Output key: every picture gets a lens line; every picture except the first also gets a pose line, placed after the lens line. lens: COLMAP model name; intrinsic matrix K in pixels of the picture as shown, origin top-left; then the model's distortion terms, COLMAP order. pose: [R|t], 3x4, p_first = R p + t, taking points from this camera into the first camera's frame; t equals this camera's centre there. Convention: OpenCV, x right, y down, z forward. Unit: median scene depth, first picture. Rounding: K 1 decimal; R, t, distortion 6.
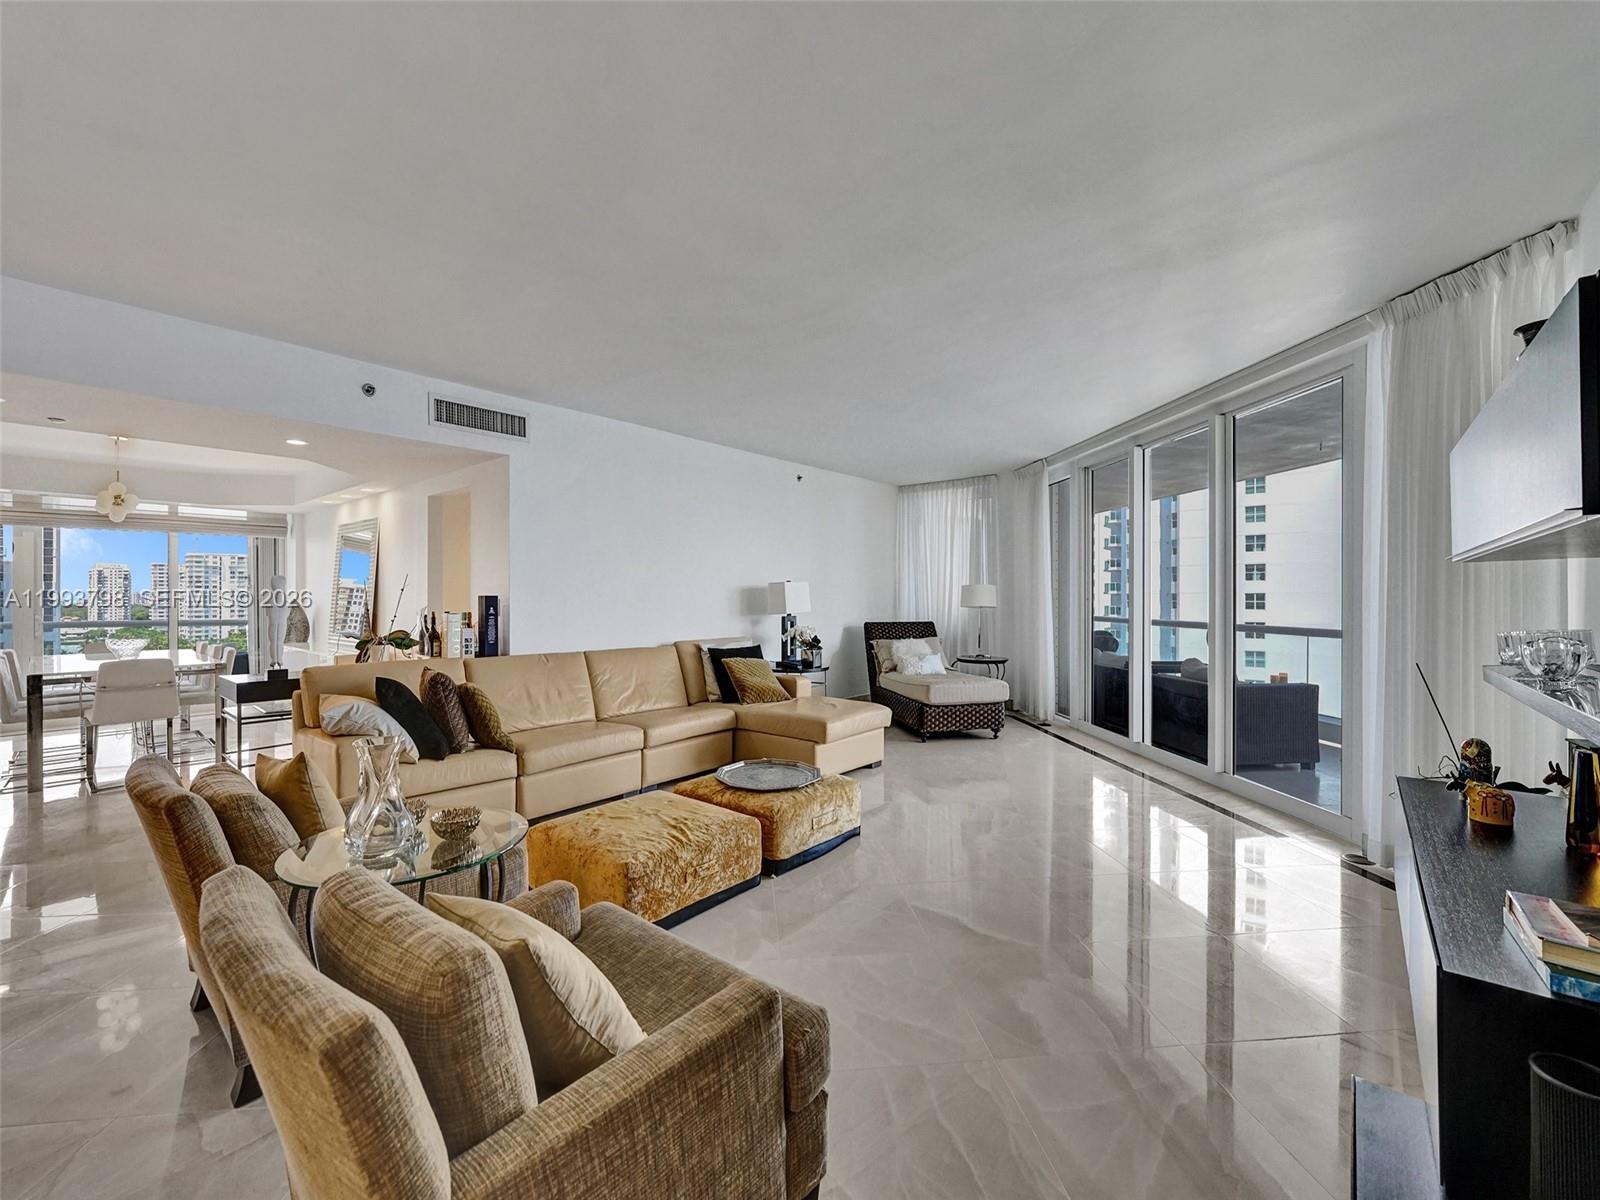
lens RADIAL K [[649.7, 0, 801.2], [0, 649.7, 599.7], [0, 0, 1]] dist [-0.001385, -0.000028]
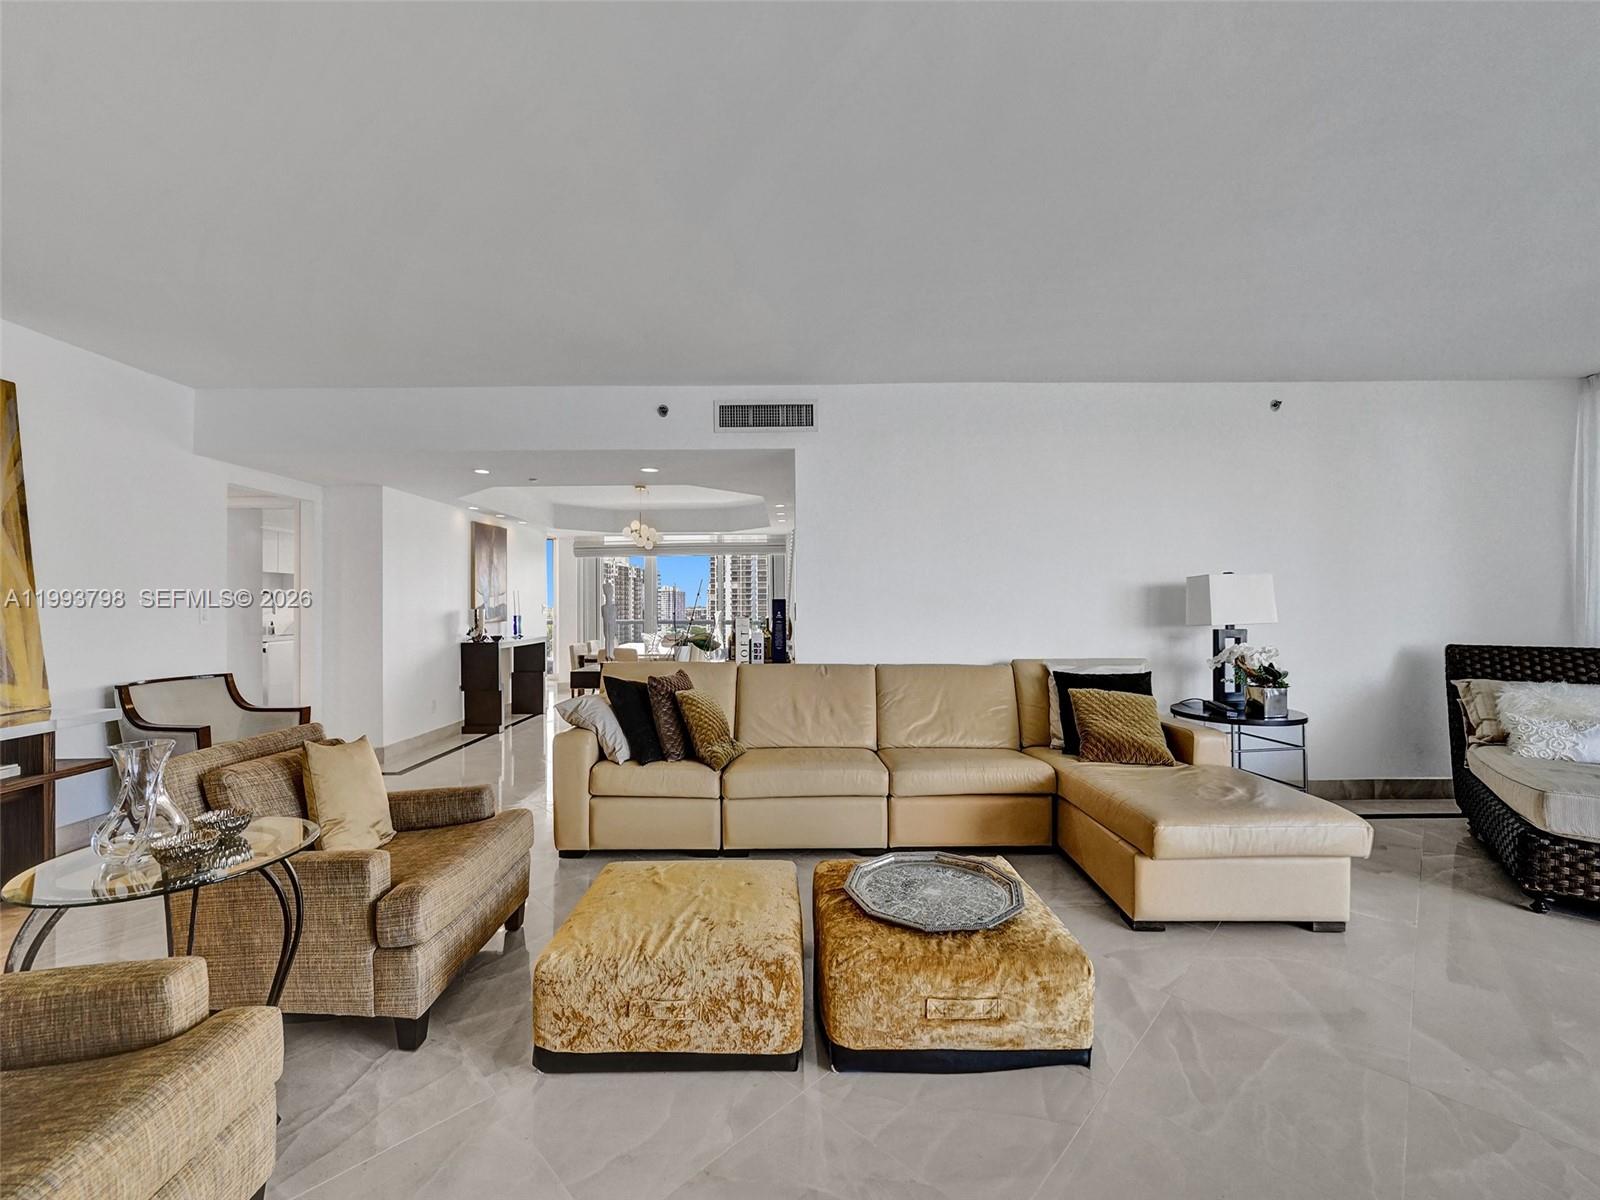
lens RADIAL K [[649.7, 0, 797.6], [0, 649.7, 602.7], [0, 0, 1]] dist [-0.001385, -0.000028]
pose [[0.648292, -0.005810, -0.761370, 0.241772], [0.000430, 0.999974, -0.007265, 0.005270], [0.761392, 0.004383, 0.648277, 0.370110]]
